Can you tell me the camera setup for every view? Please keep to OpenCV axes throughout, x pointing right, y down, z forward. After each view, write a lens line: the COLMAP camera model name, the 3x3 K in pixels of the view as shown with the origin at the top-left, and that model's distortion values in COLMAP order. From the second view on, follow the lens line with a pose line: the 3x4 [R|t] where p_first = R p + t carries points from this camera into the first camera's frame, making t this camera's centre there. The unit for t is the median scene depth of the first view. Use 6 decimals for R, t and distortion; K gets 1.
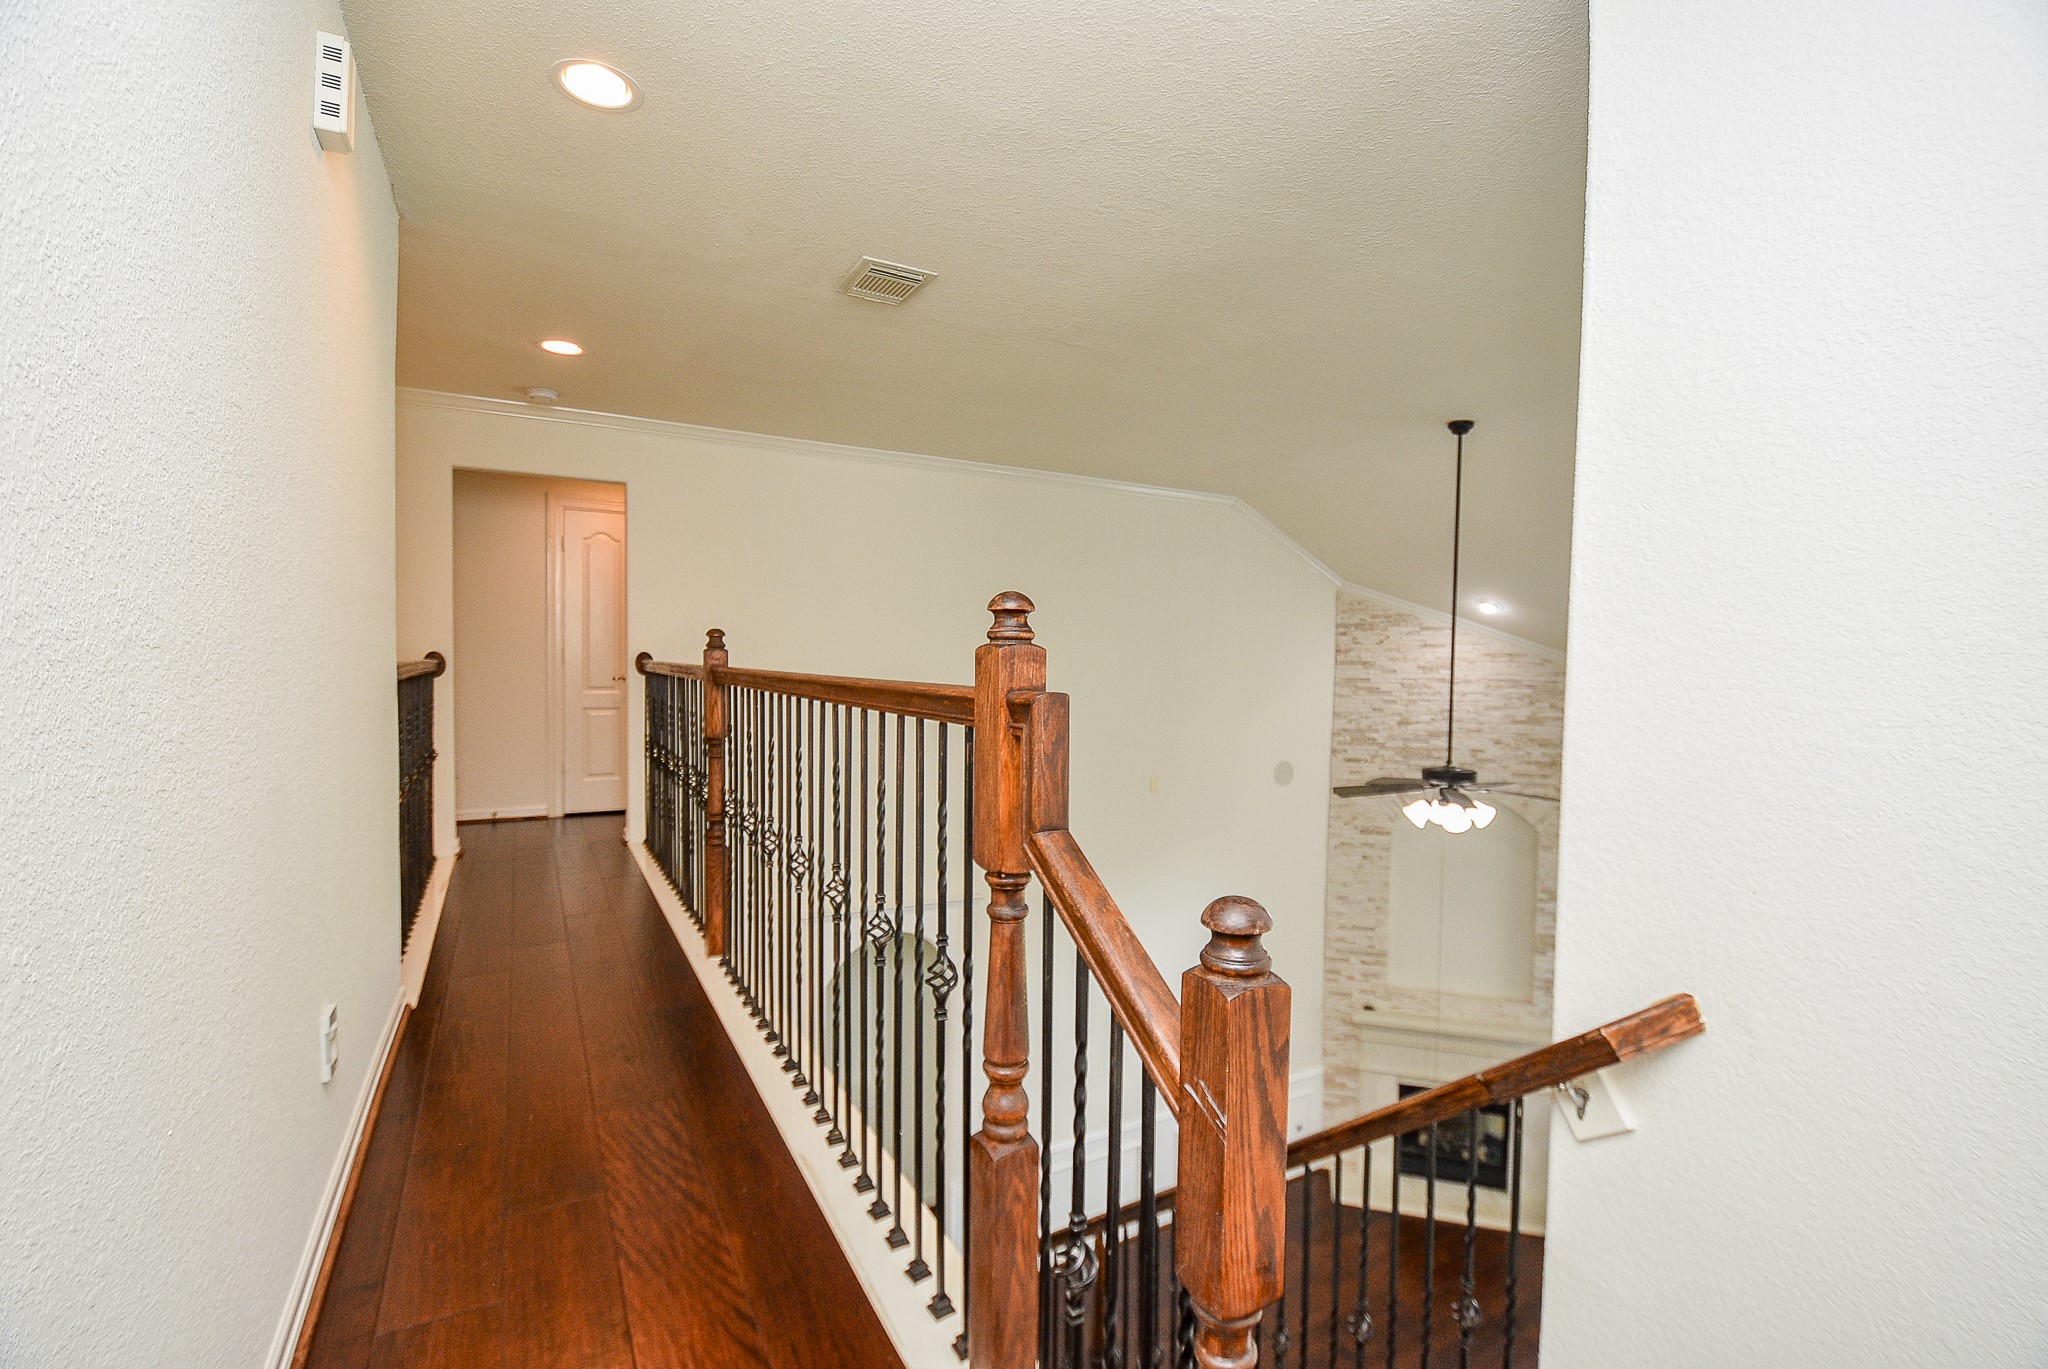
lens RADIAL K [[912.1, 0, 1027.8], [0, 912.1, 694.1], [0, 0, 1]] dist [0.010887, -0.017259]
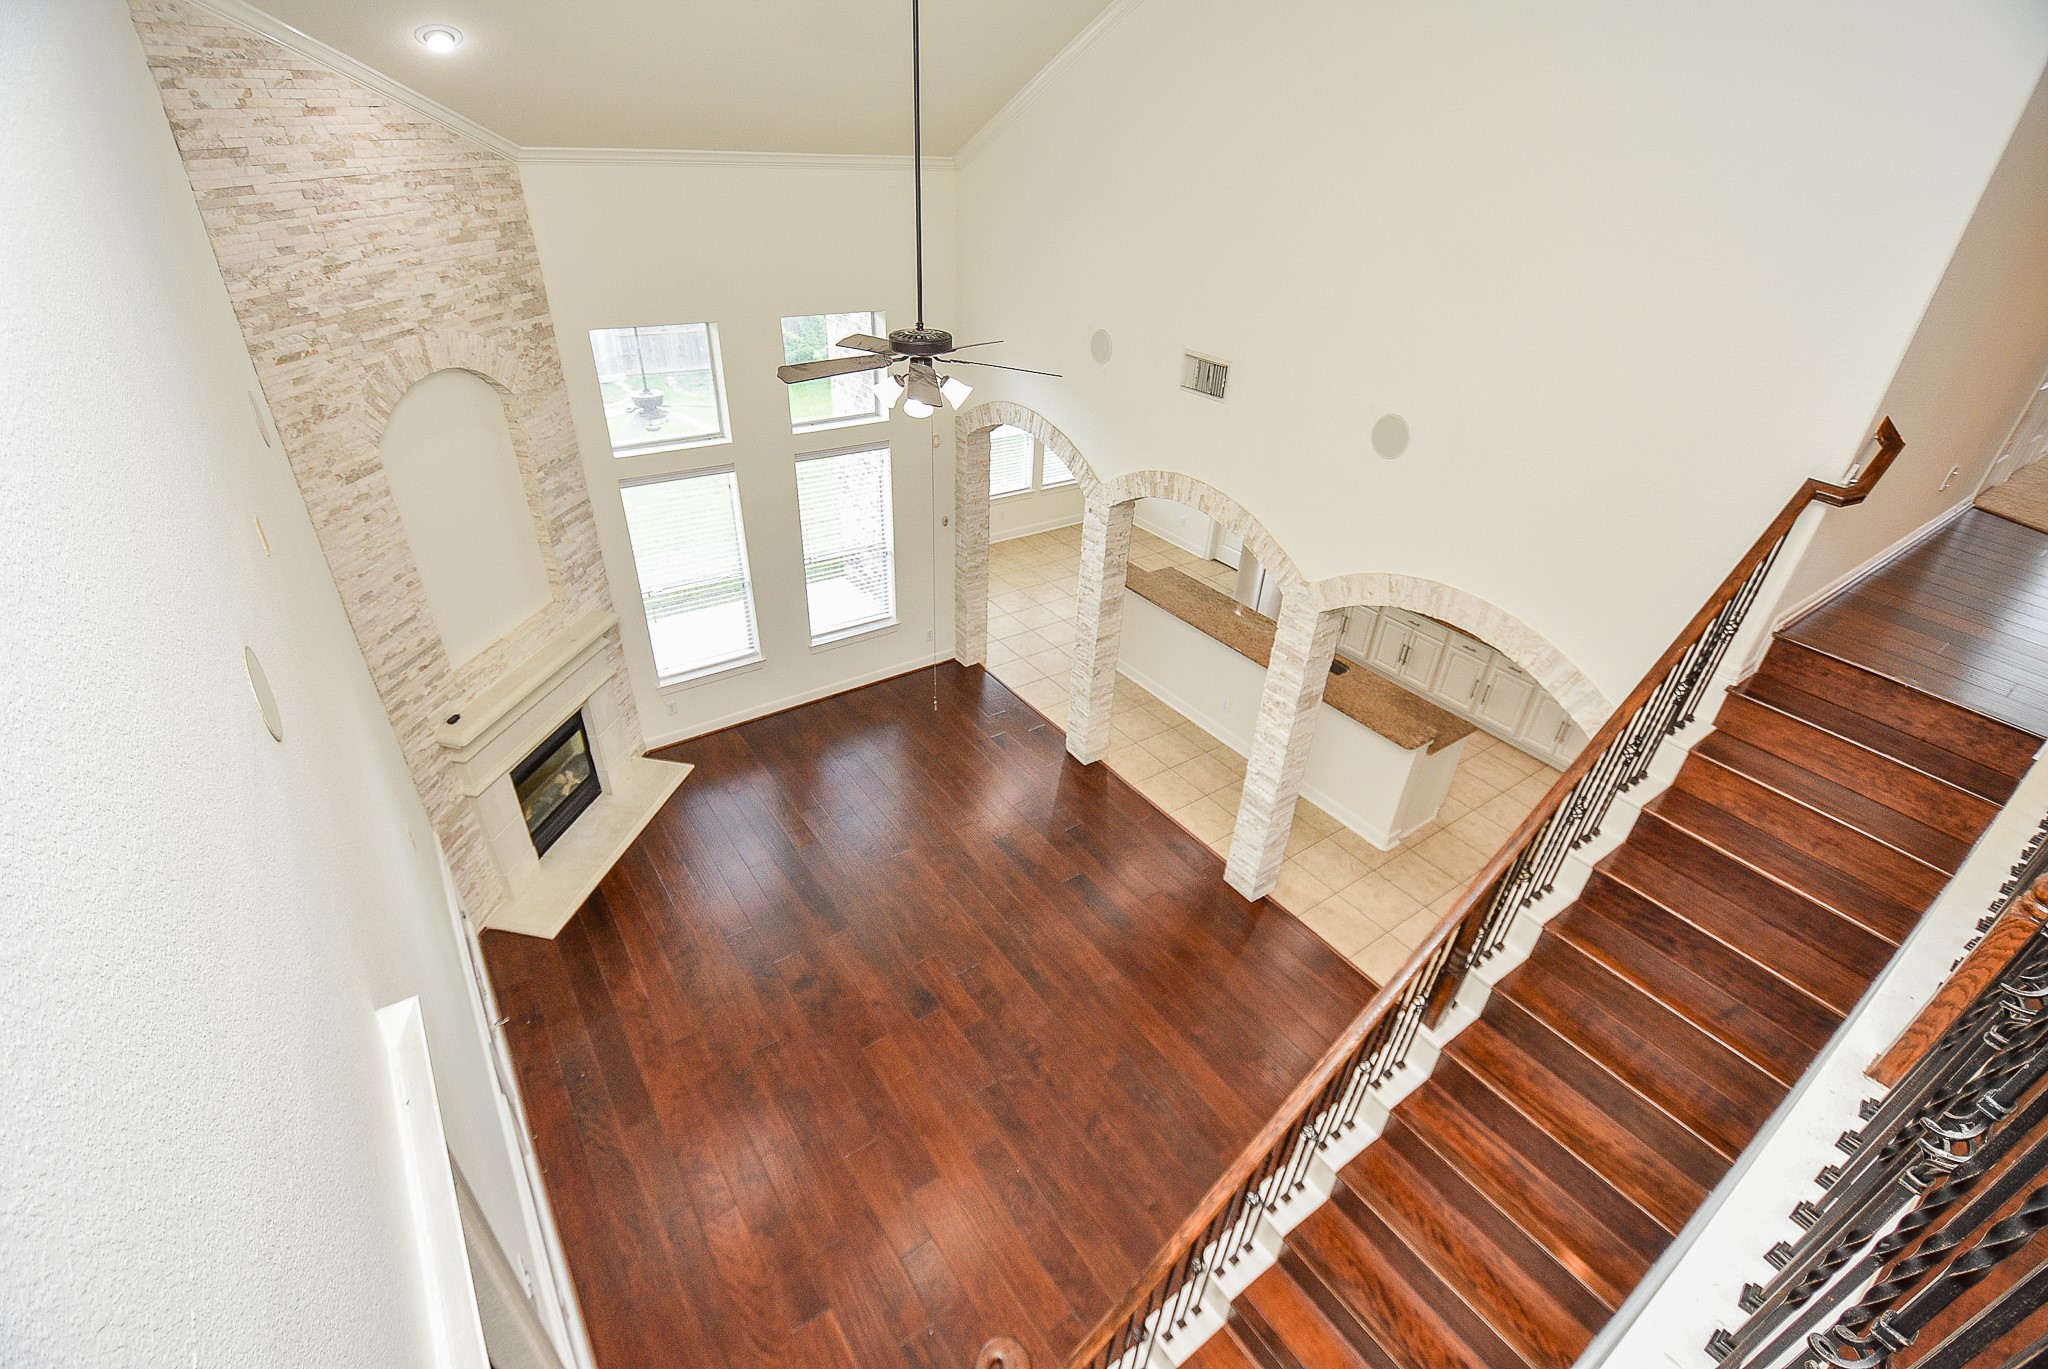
lens RADIAL K [[912.1, 0, 1027.8], [0, 912.1, 694.1], [0, 0, 1]] dist [0.010887, -0.017259]
pose [[-0.103976, -0.547521, 0.830307, -0.244135], [-0.005678, 0.835145, 0.550000, -0.060146], [-0.994564, 0.052472, -0.089944, 0.627367]]
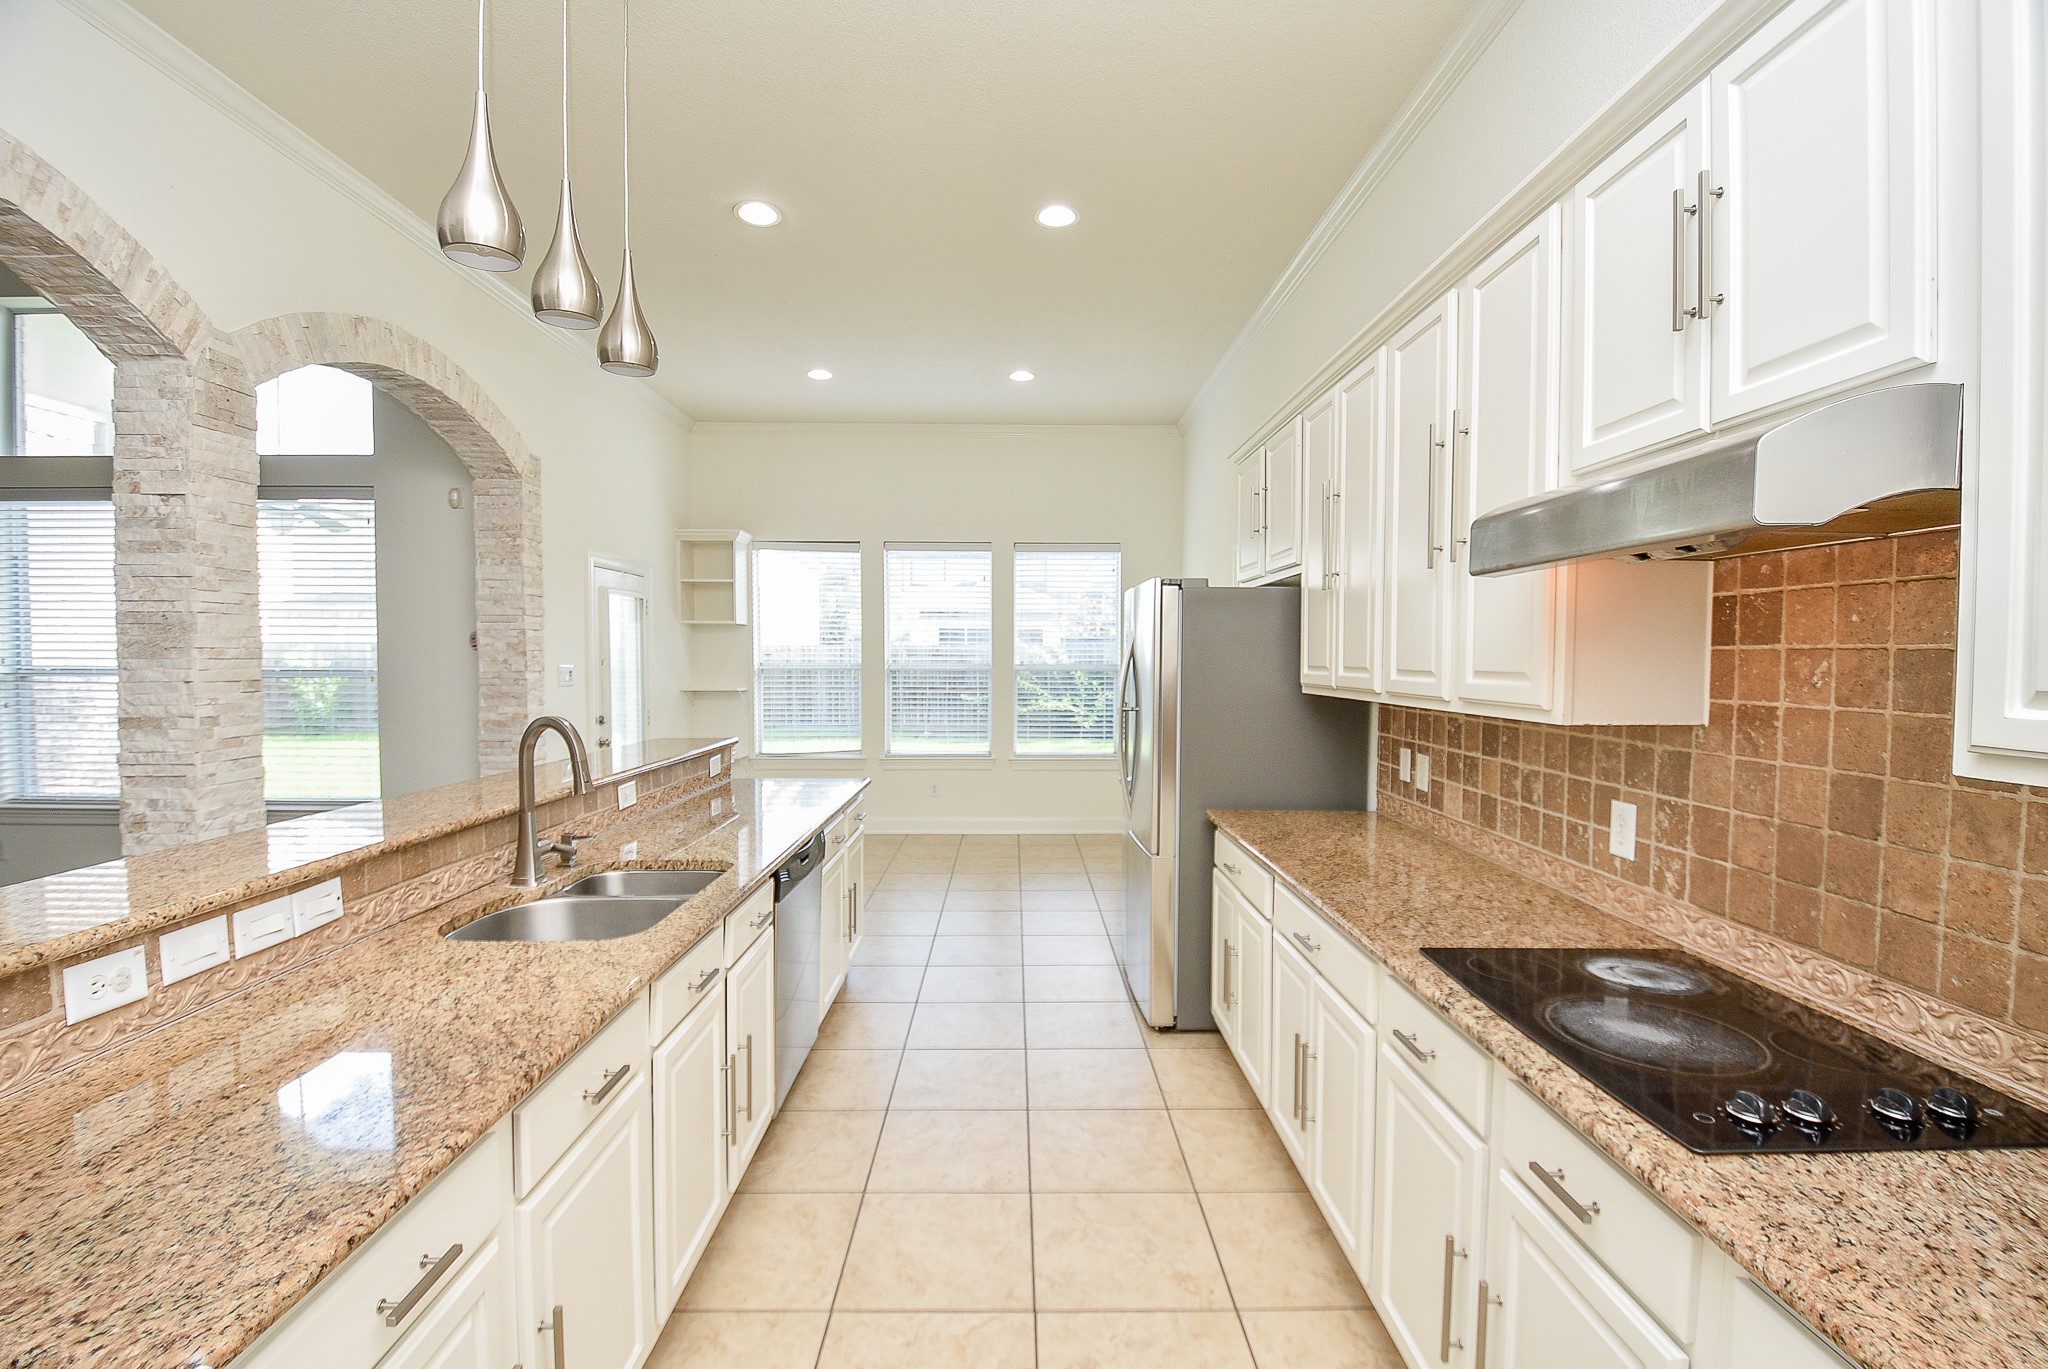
lens RADIAL K [[912.1, 0, 1027.8], [0, 912.1, 694.1], [0, 0, 1]] dist [0.010887, -0.017259]
pose [[0.480362, -0.048739, 0.875715, 0.407980], [0.040719, 0.998617, 0.033244, 0.395907], [-0.876124, 0.019689, 0.481683, -0.016068]]
